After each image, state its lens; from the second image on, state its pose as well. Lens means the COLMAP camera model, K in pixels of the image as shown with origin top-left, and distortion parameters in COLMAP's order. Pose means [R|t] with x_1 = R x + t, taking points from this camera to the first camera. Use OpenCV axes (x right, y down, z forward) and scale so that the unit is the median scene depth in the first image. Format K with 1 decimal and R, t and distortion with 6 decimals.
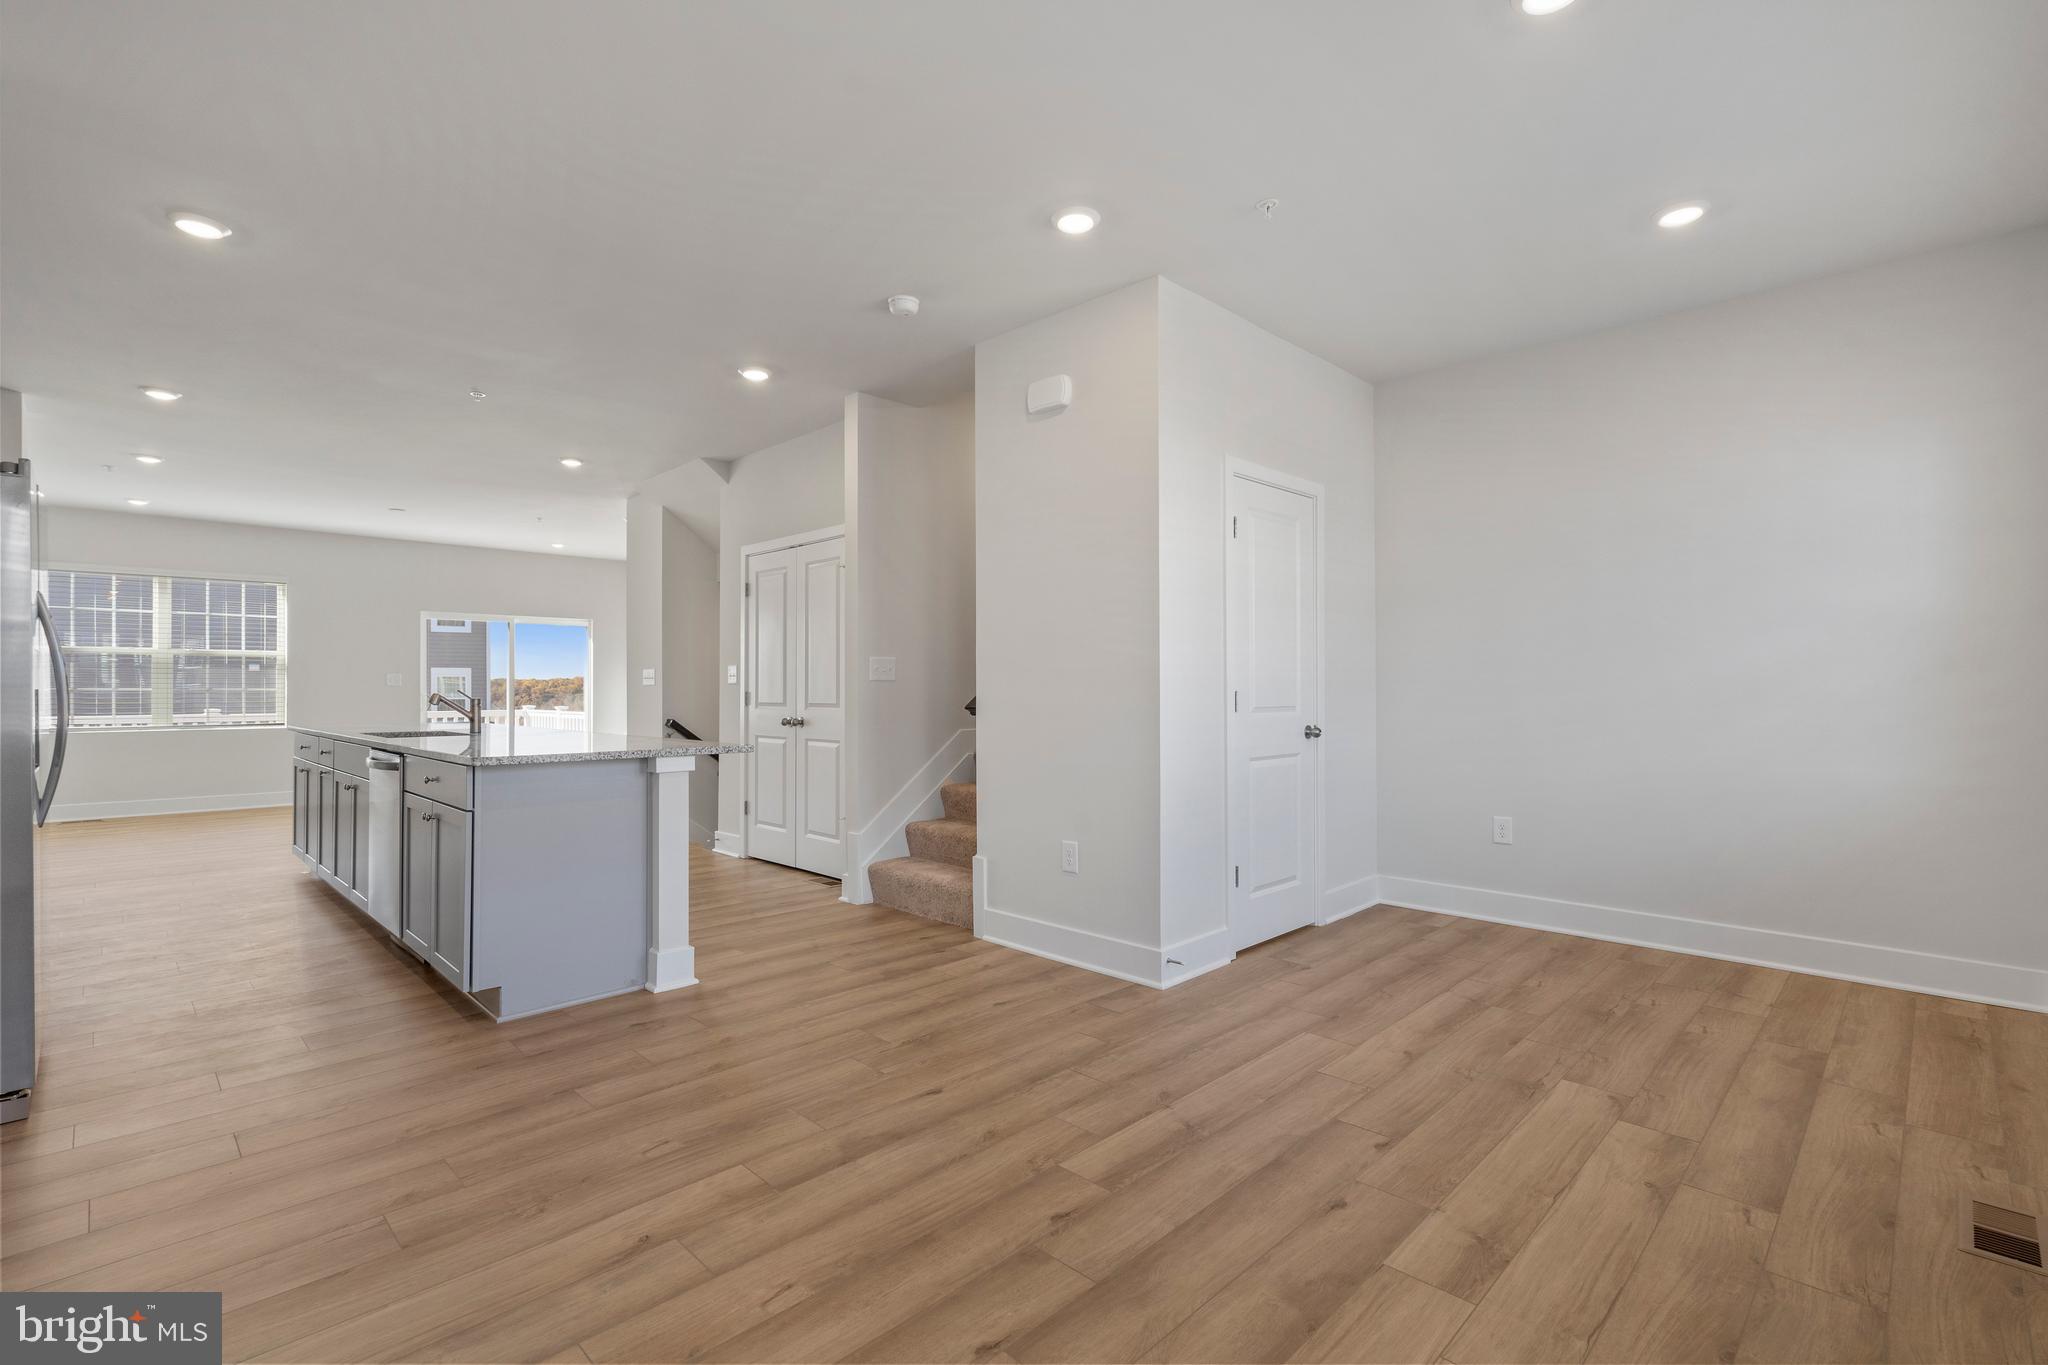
lens RADIAL K [[933.7, 0, 1008.2], [0, 933.7, 681.0], [0, 0, 1]] dist [-0.002268, -0.000567]
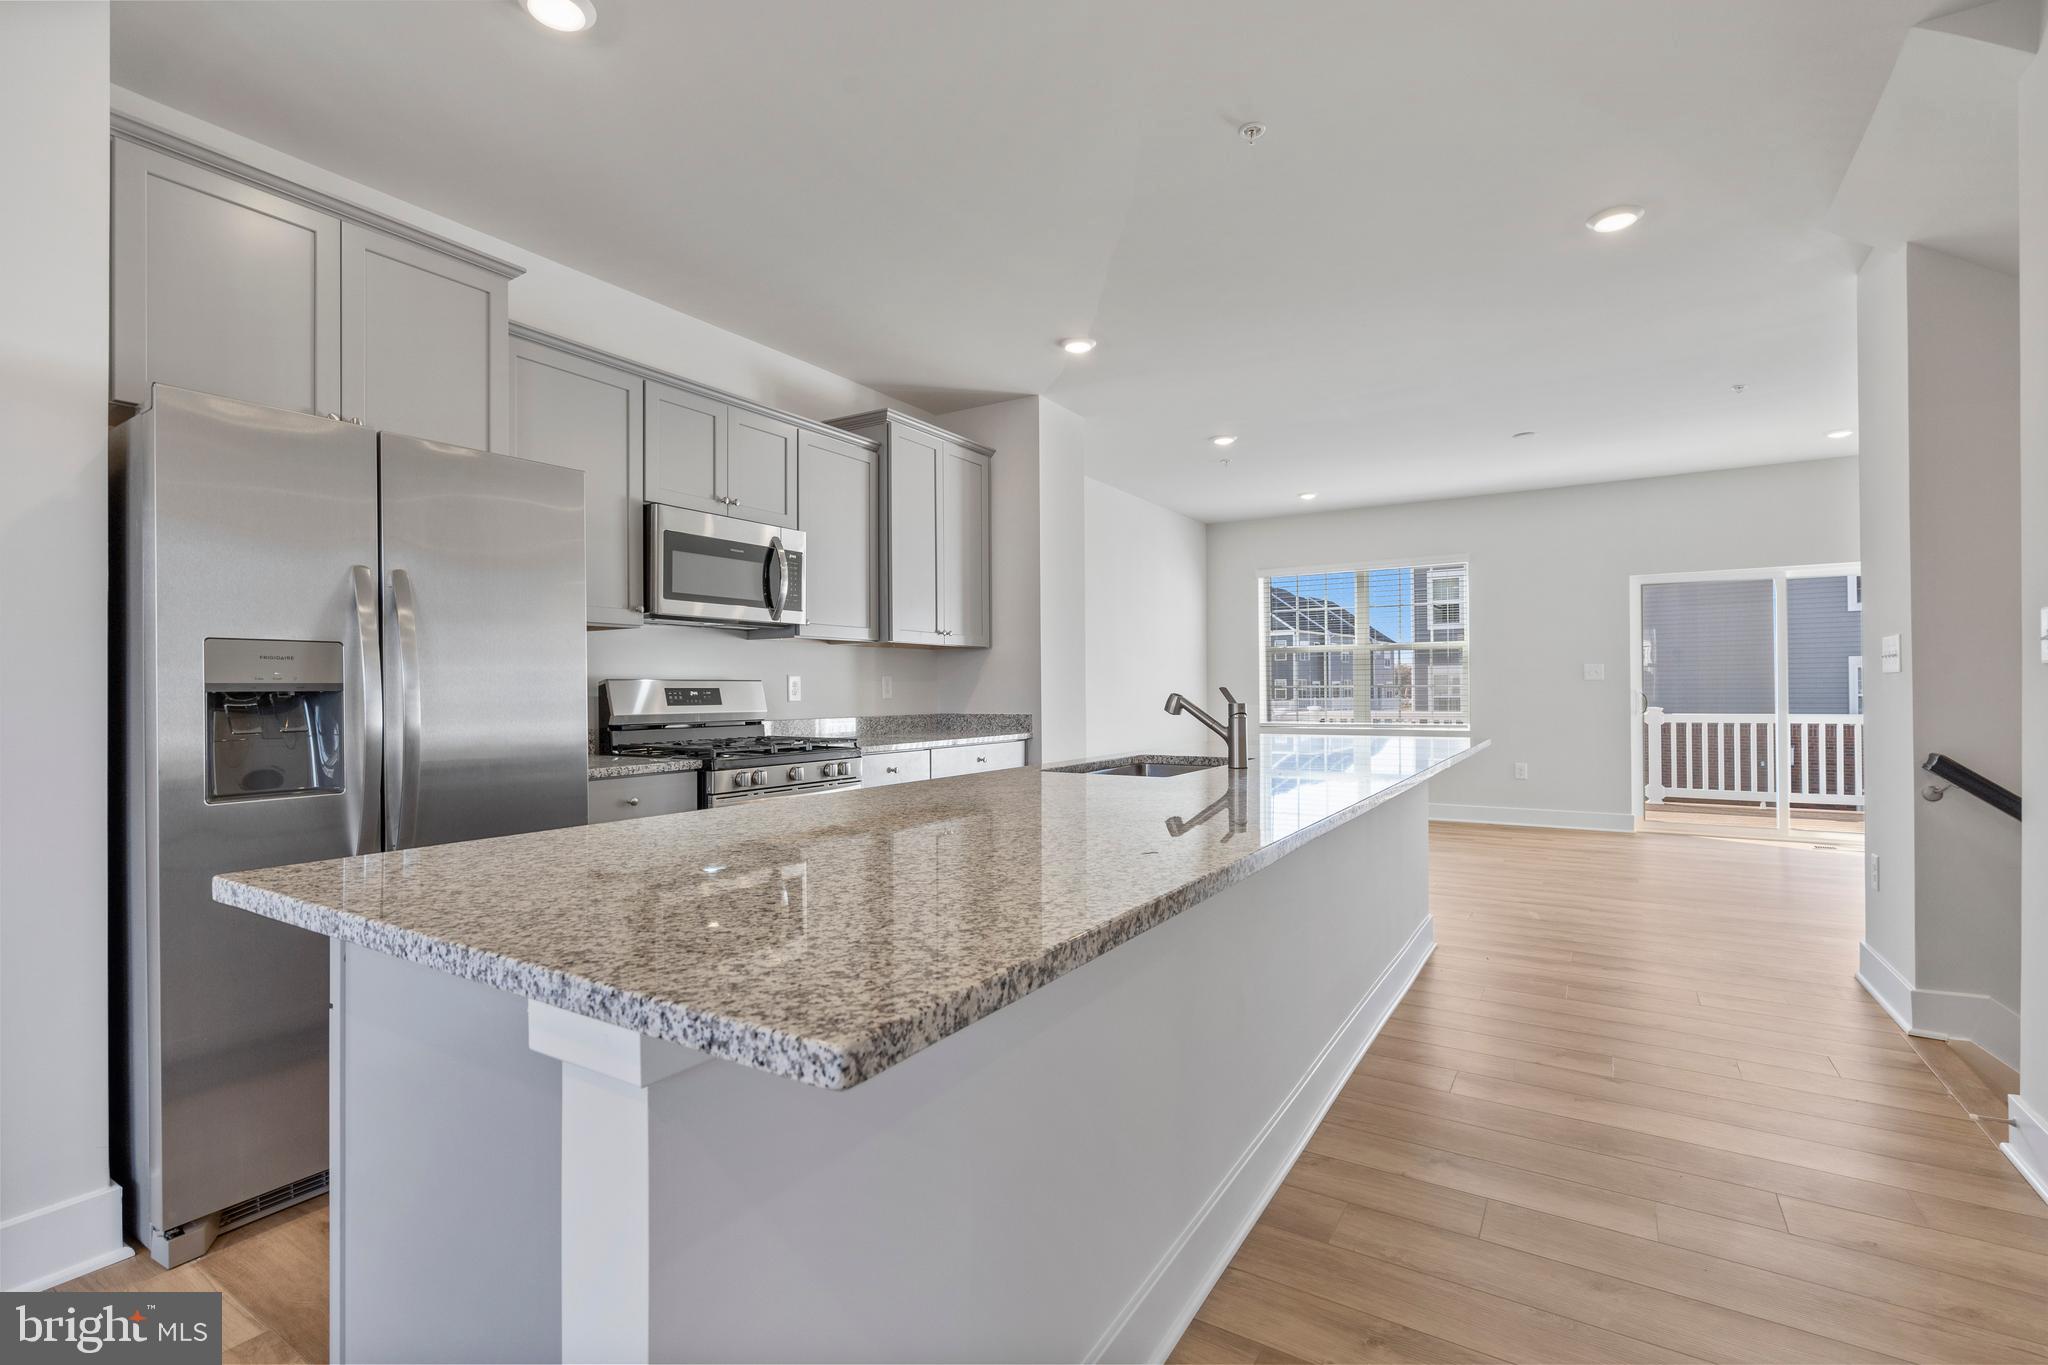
lens RADIAL K [[933.7, 0, 1021.5], [0, 933.7, 687.0], [0, 0, 1]] dist [-0.002268, -0.000567]
pose [[0.224503, -0.004479, -0.974463, -0.156639], [0.015875, 0.999874, -0.000939, 0.015737], [0.974344, -0.015259, 0.224545, 1.475319]]
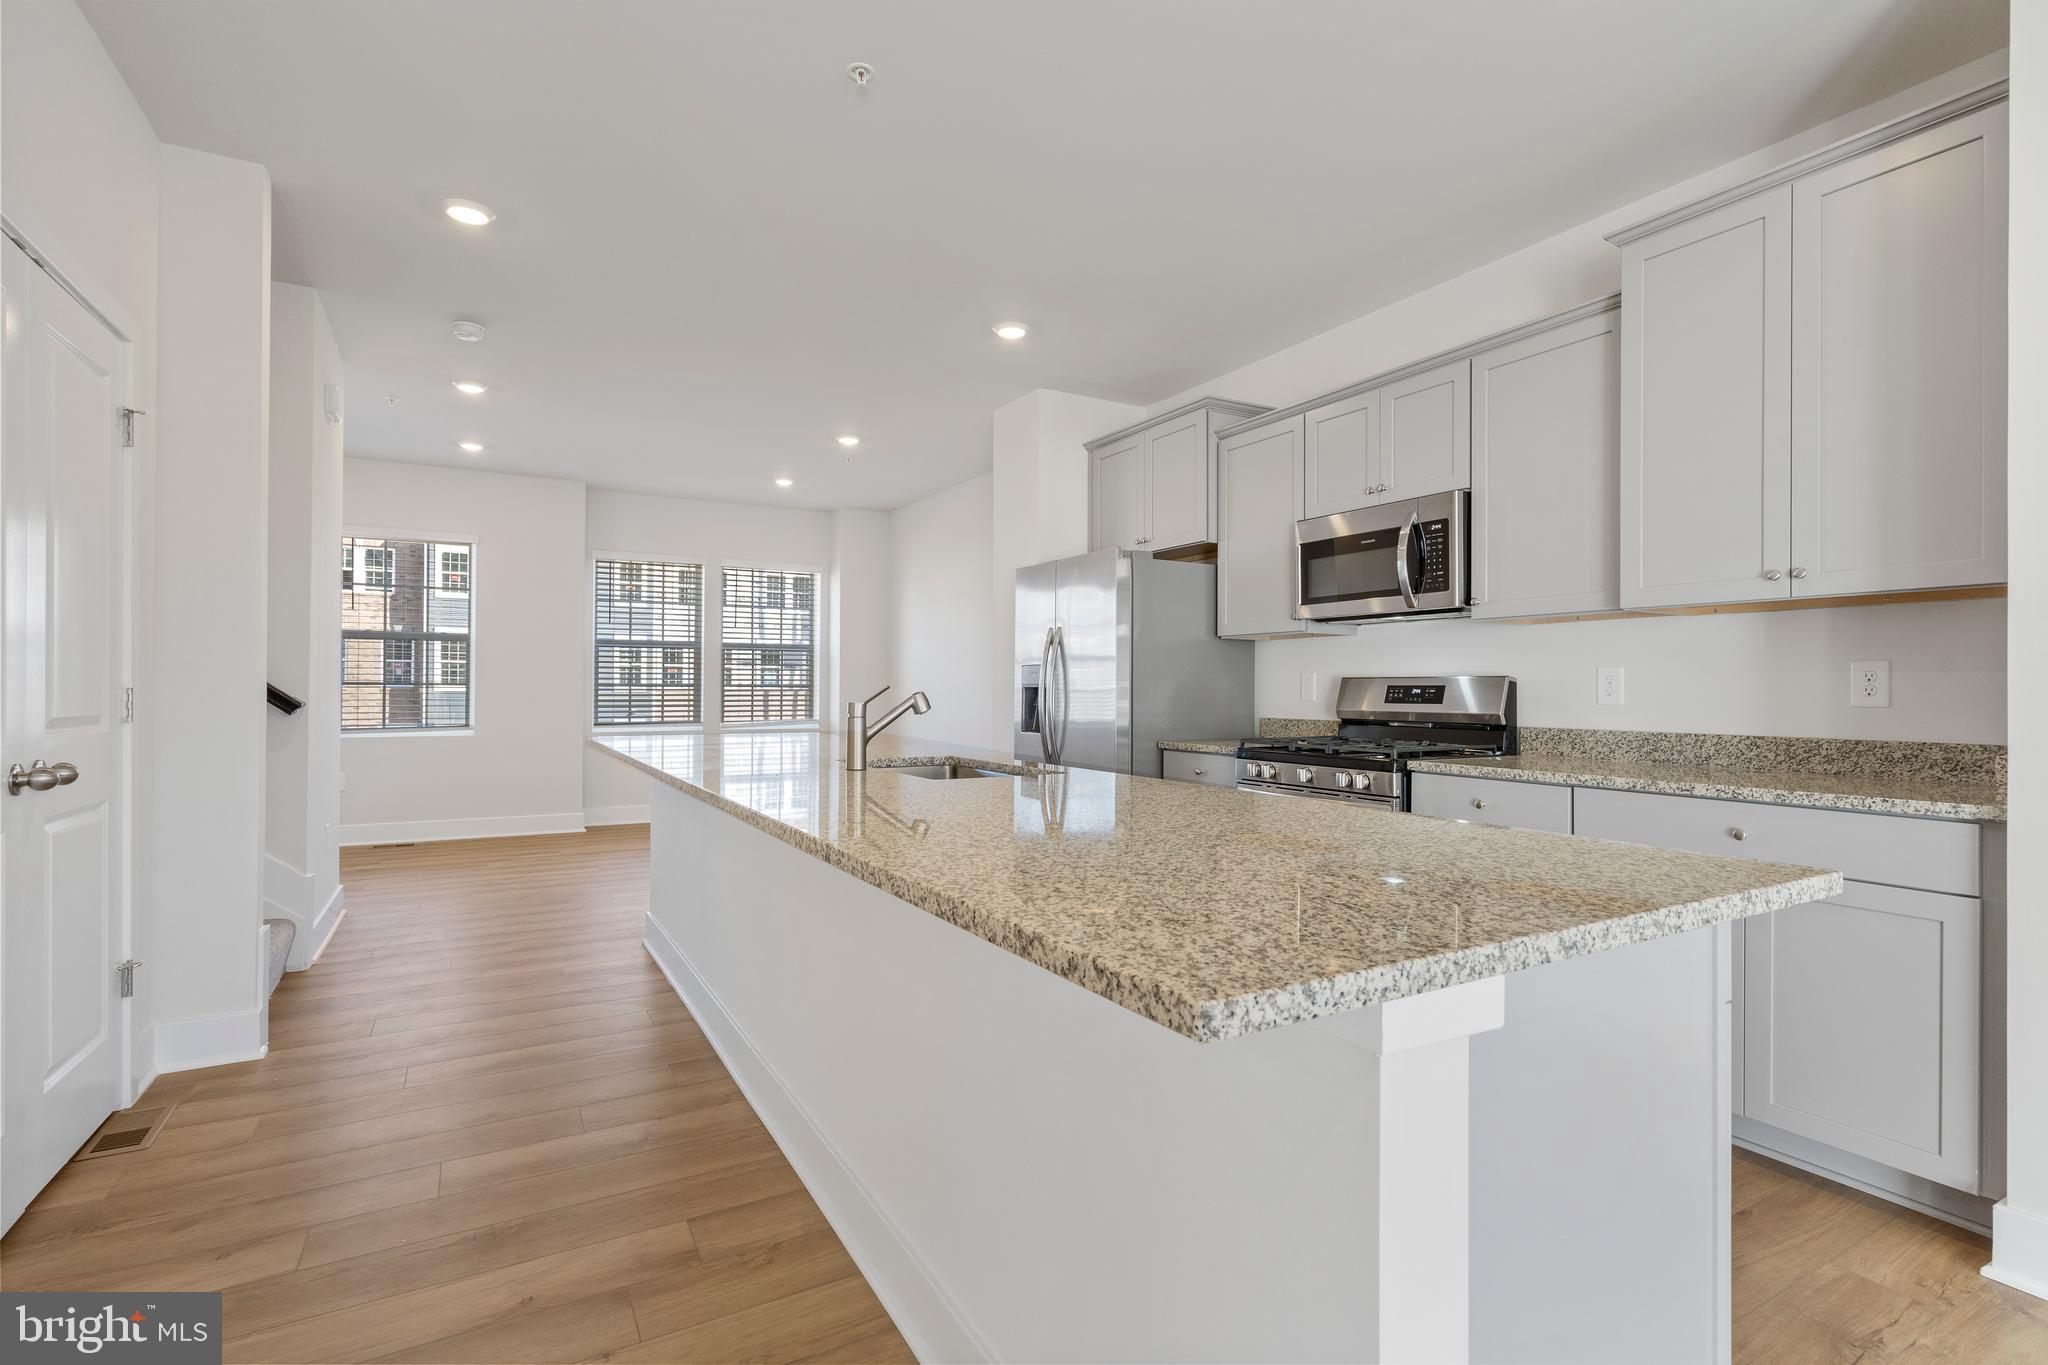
lens RADIAL K [[933.7, 0, 1010.9], [0, 933.7, 685.8], [0, 0, 1]] dist [-0.002268, -0.000567]
pose [[-0.966373, 0.006003, 0.257074, -1.411034], [0.003162, 0.999929, -0.011462, 0.021648], [-0.257125, -0.010264, -0.966324, 2.744290]]
